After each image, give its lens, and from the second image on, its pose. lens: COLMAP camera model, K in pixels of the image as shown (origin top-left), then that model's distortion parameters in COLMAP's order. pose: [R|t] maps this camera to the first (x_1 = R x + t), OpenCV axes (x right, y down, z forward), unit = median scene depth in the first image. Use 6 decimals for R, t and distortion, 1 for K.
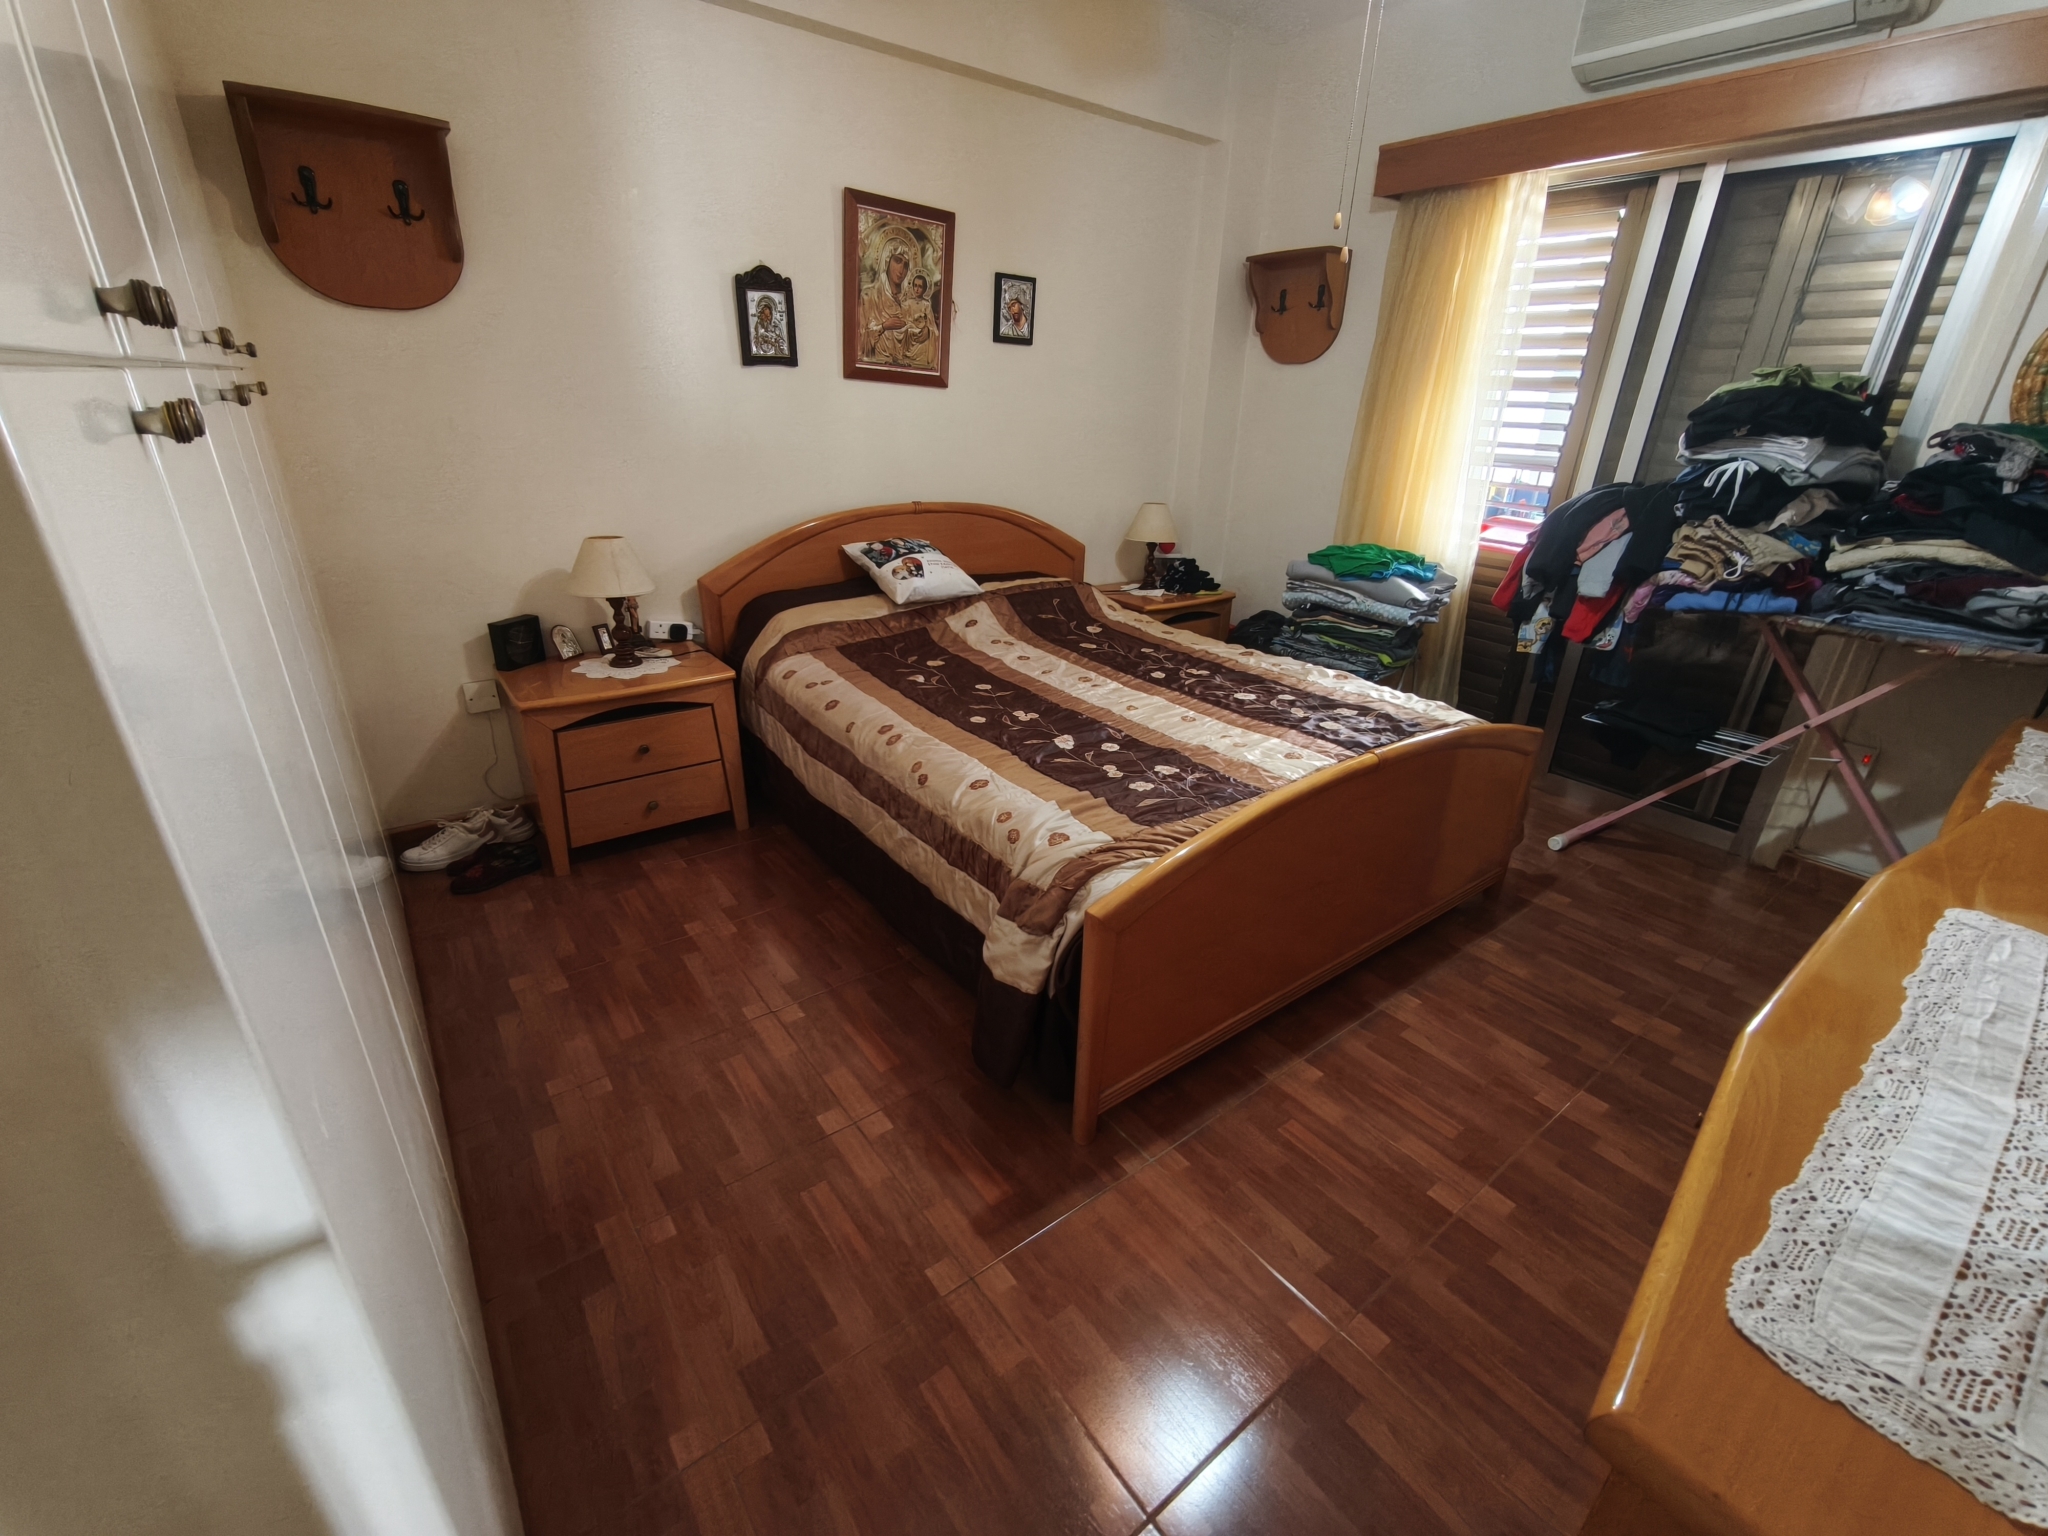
lens RADIAL K [[869.1, 0, 1027.3], [0, 869.1, 769.5], [0, 0, 1]] dist [-0.002088, 0.000776]
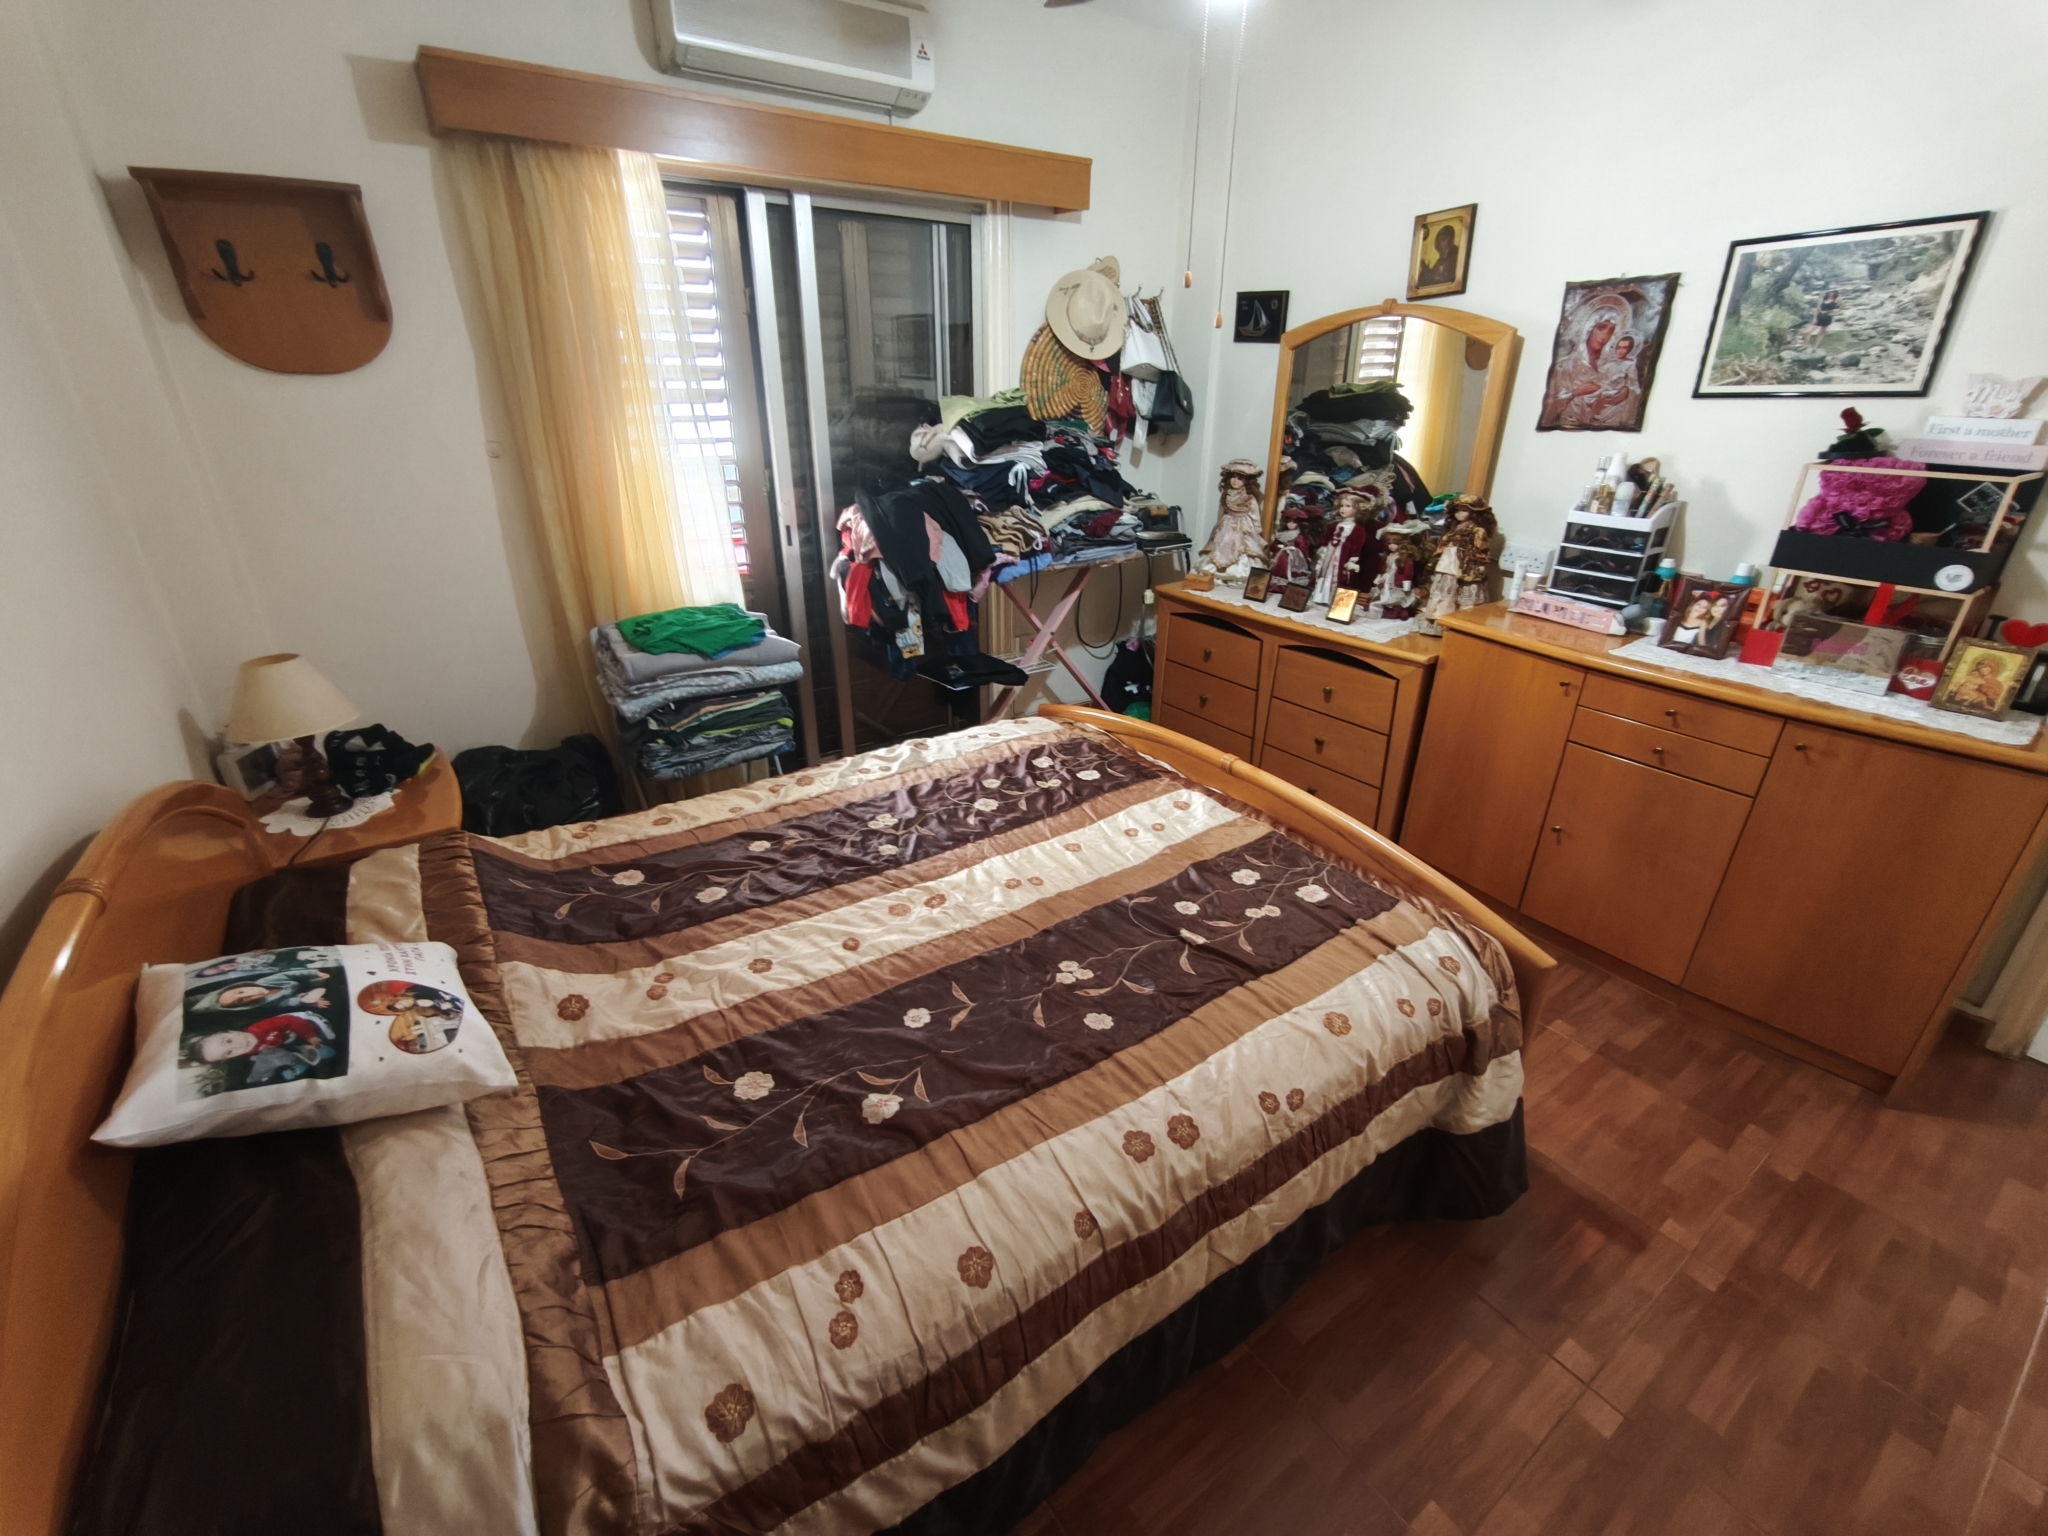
lens RADIAL K [[869.1, 0, 1027.3], [0, 869.1, 769.5], [0, 0, 1]] dist [-0.002088, 0.000776]
pose [[0.038268, -0.441606, 0.896393, -0.477529], [0.389327, 0.832753, 0.393633, -0.420265], [-0.920304, 0.333926, 0.203797, 0.766776]]
